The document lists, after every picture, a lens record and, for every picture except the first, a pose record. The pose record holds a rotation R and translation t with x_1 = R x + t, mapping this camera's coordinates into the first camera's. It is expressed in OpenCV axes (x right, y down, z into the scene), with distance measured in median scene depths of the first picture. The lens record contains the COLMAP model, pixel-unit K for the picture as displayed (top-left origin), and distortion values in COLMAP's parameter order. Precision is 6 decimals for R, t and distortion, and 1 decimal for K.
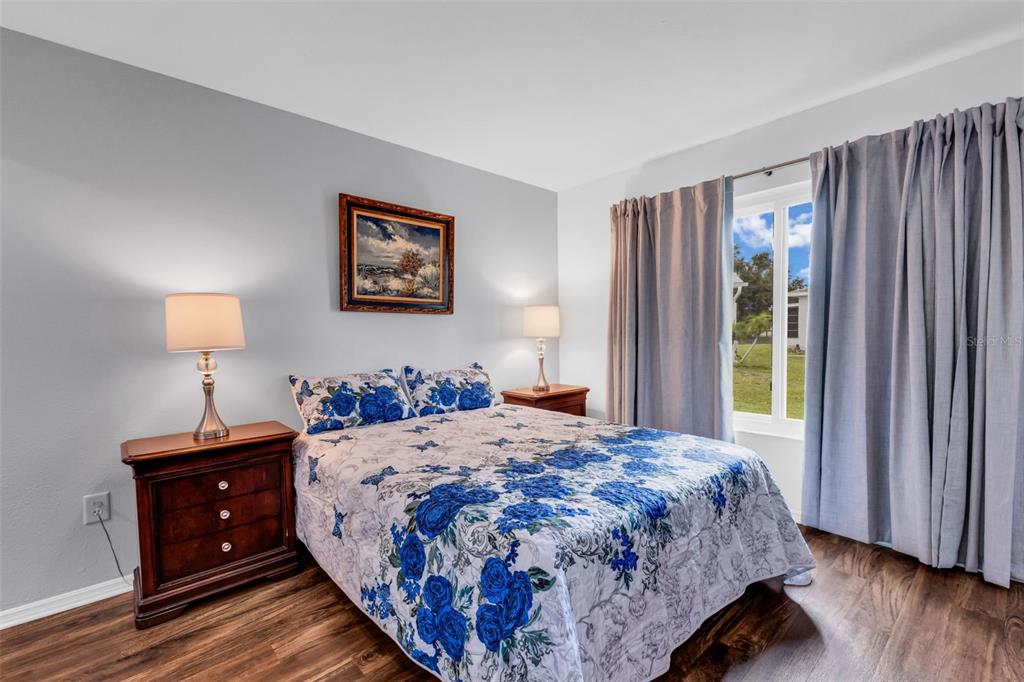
lens RADIAL K [[429.4, 0, 510.2], [0, 429.4, 350.9], [0, 0, 1]] dist [0.111224, 0.000036]
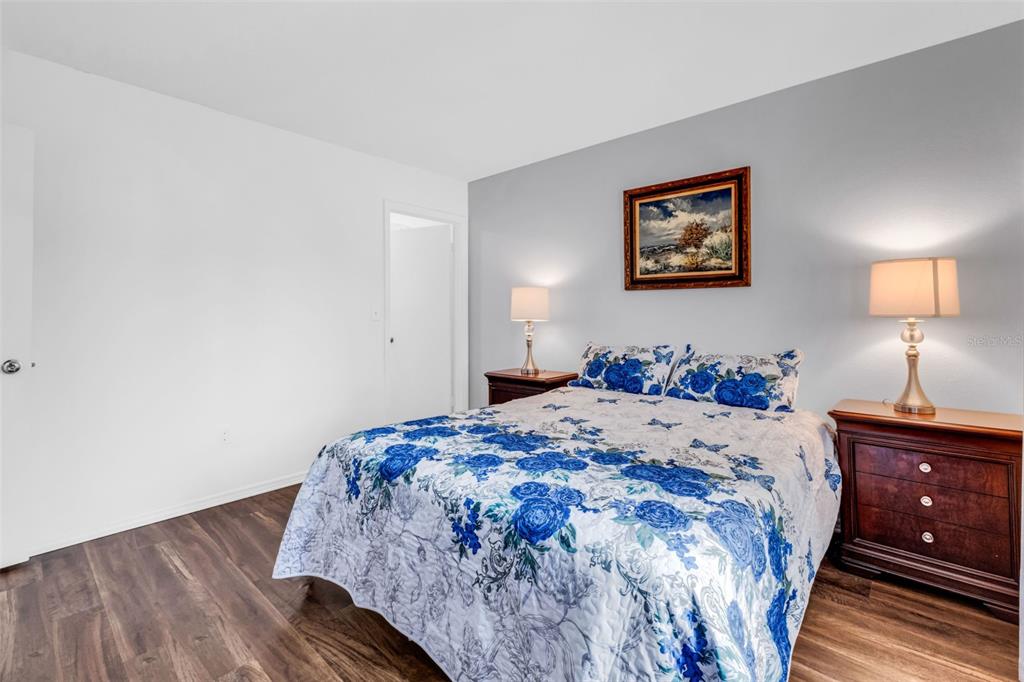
lens RADIAL K [[448.3, 0, 512.1], [0, 448.3, 325.8], [0, 0, 1]] dist [0.000654, 0.000057]
pose [[0.166378, 0.053883, -0.984589, 0.689281], [-0.025385, 0.998409, 0.050349, -0.046796], [0.985735, 0.016617, 0.167481, 0.465923]]
